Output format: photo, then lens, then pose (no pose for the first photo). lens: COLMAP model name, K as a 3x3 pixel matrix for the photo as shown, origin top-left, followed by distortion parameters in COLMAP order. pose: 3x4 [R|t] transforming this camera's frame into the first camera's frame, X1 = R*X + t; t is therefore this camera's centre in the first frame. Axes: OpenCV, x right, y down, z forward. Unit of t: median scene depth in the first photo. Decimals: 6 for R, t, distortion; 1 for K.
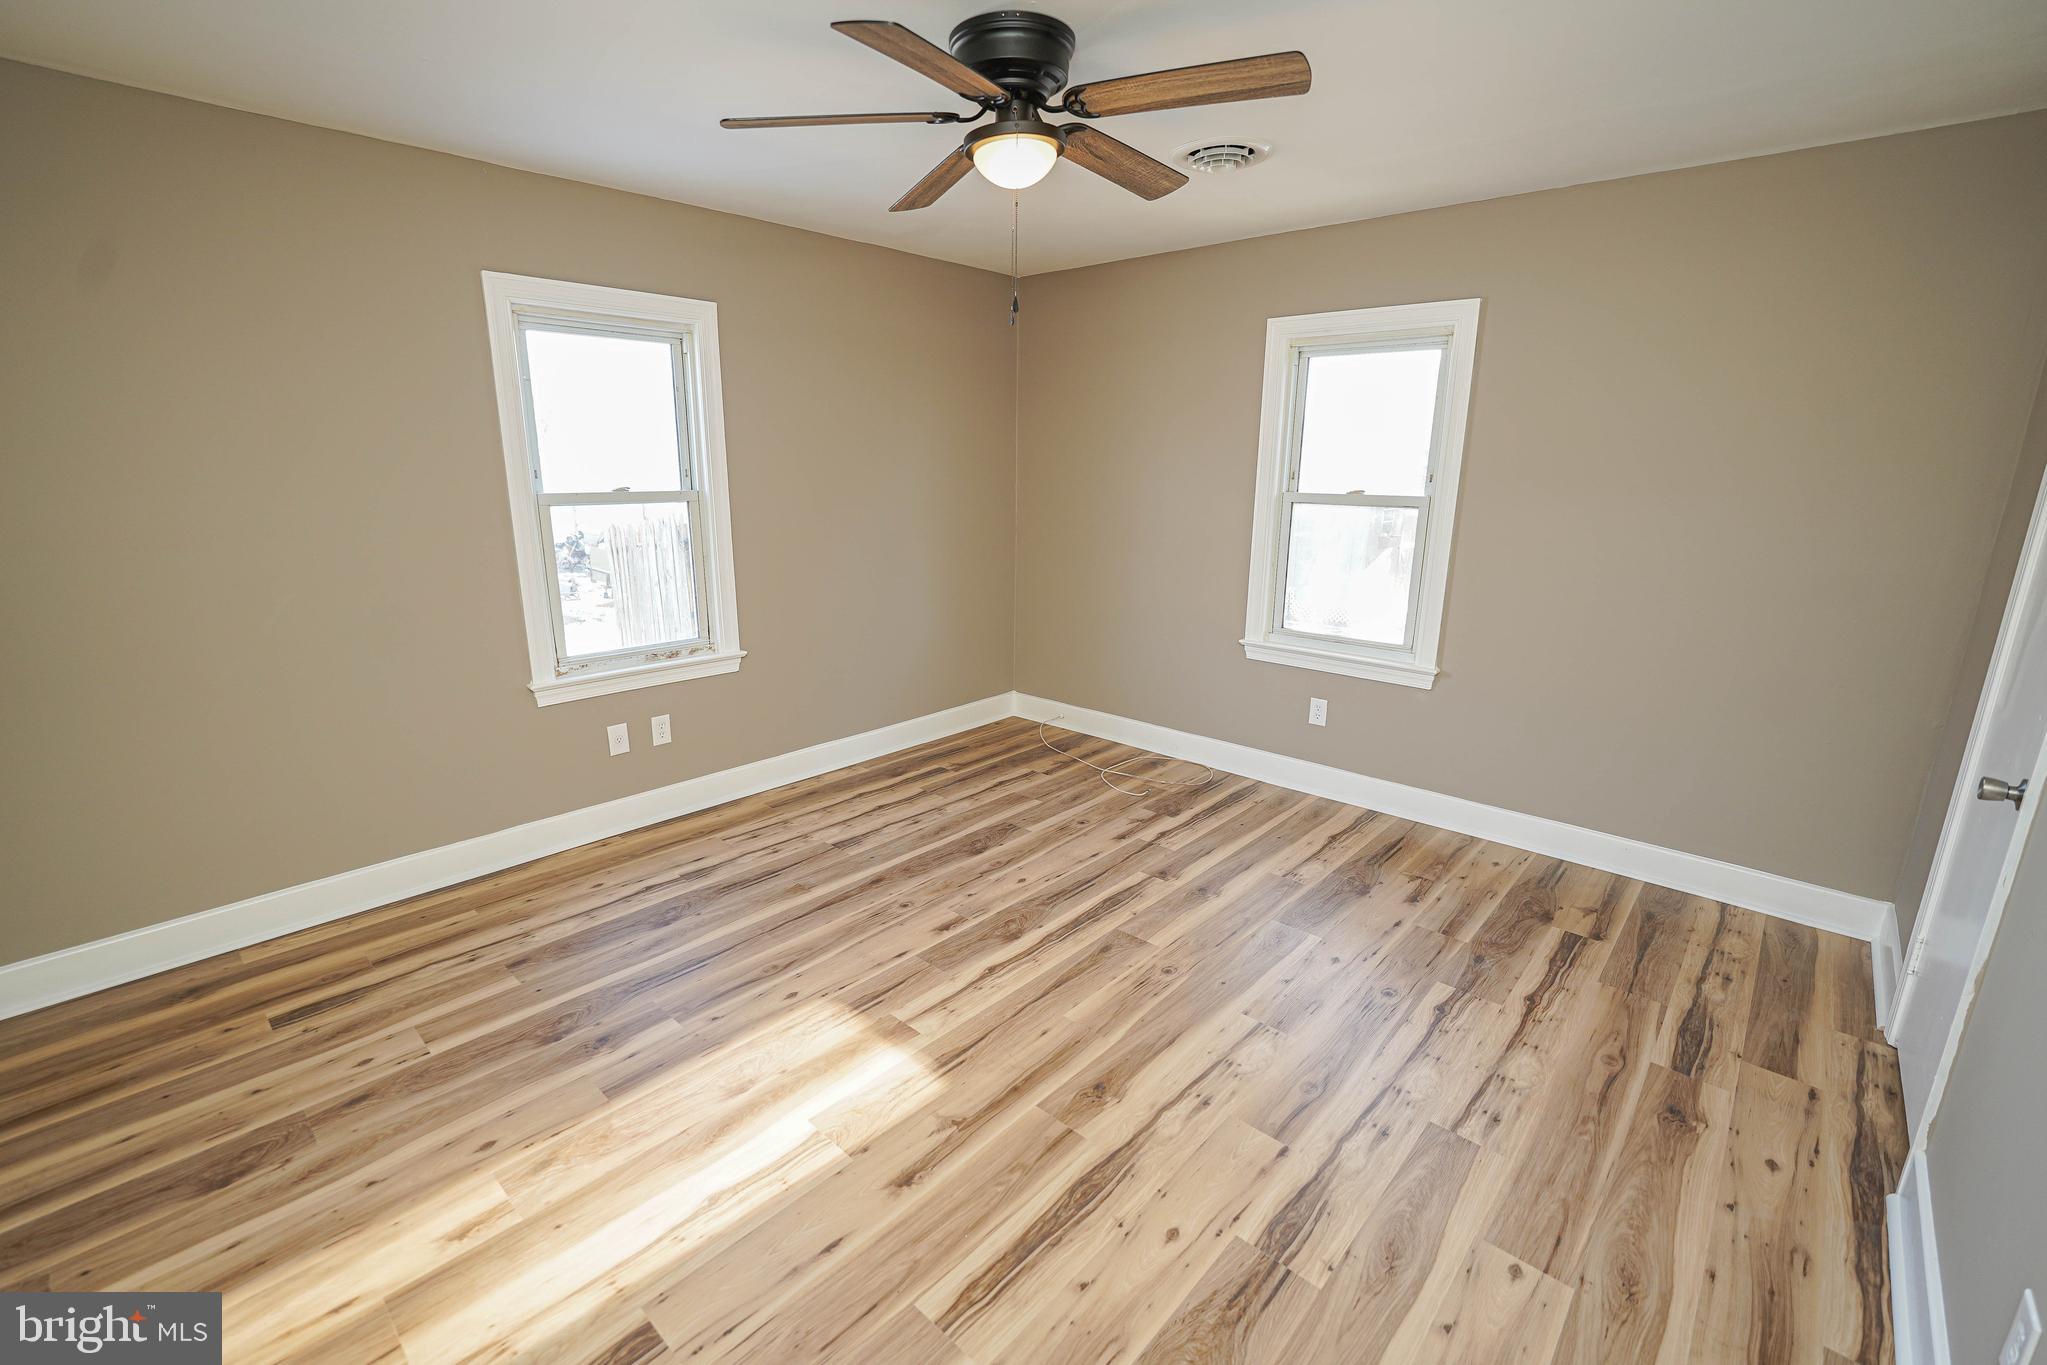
lens RADIAL K [[855.1, 0, 1013.5], [0, 855.1, 671.8], [0, 0, 1]] dist [-0.020458, -0.000087]
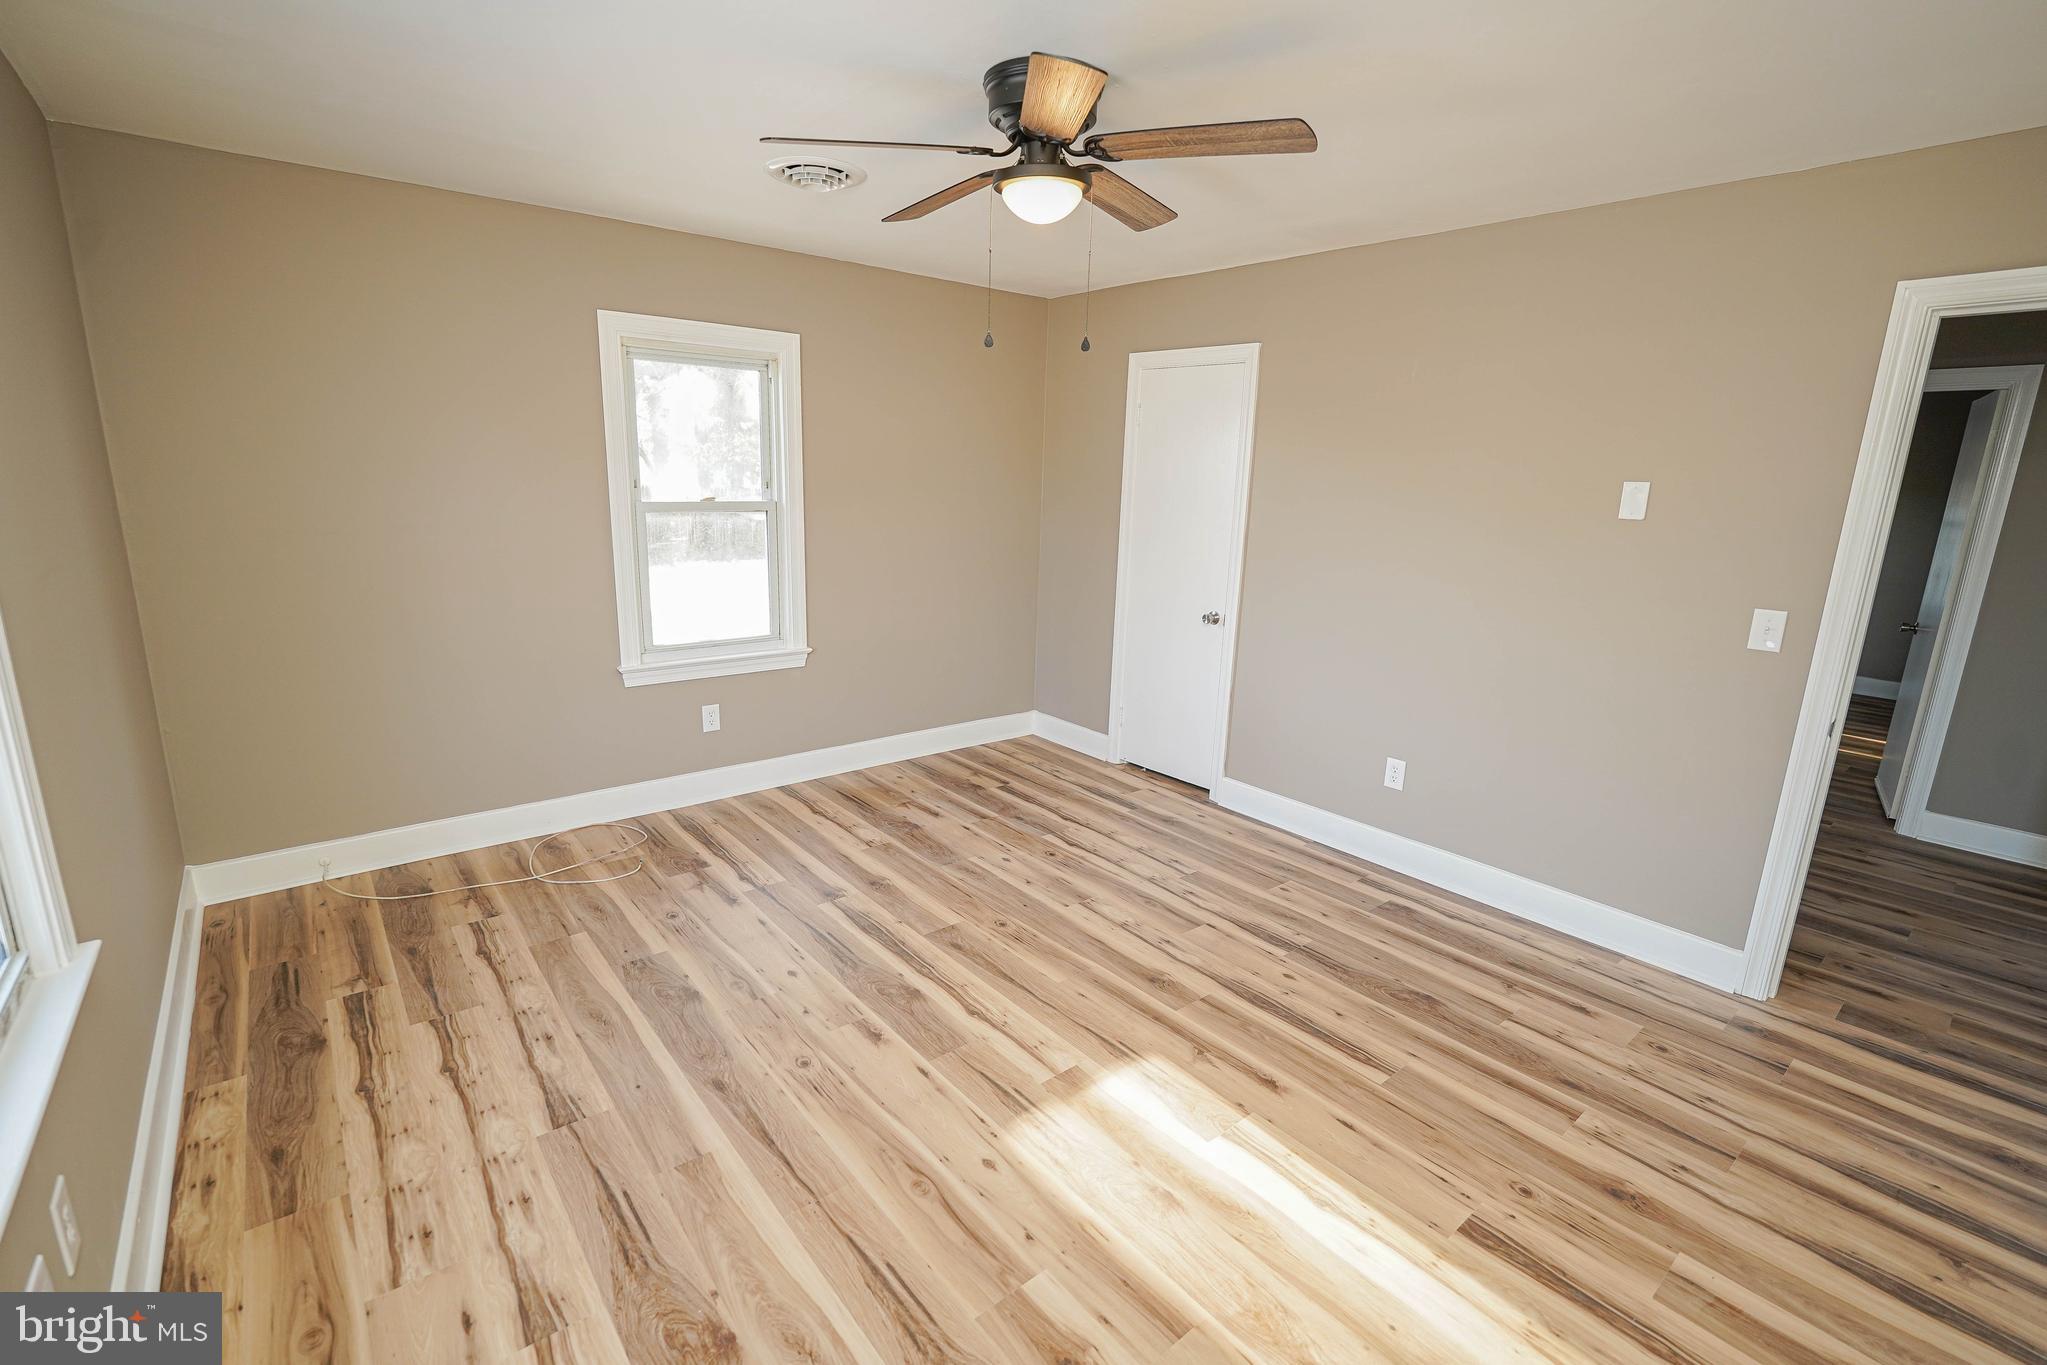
lens RADIAL K [[855.1, 0, 1013.5], [0, 855.1, 671.8], [0, 0, 1]] dist [-0.020458, -0.000087]
pose [[0.184821, -0.225364, 0.956584, -0.765708], [0.212306, 0.959525, 0.185037, -0.168376], [-0.959566, 0.168889, 0.225187, 0.610851]]
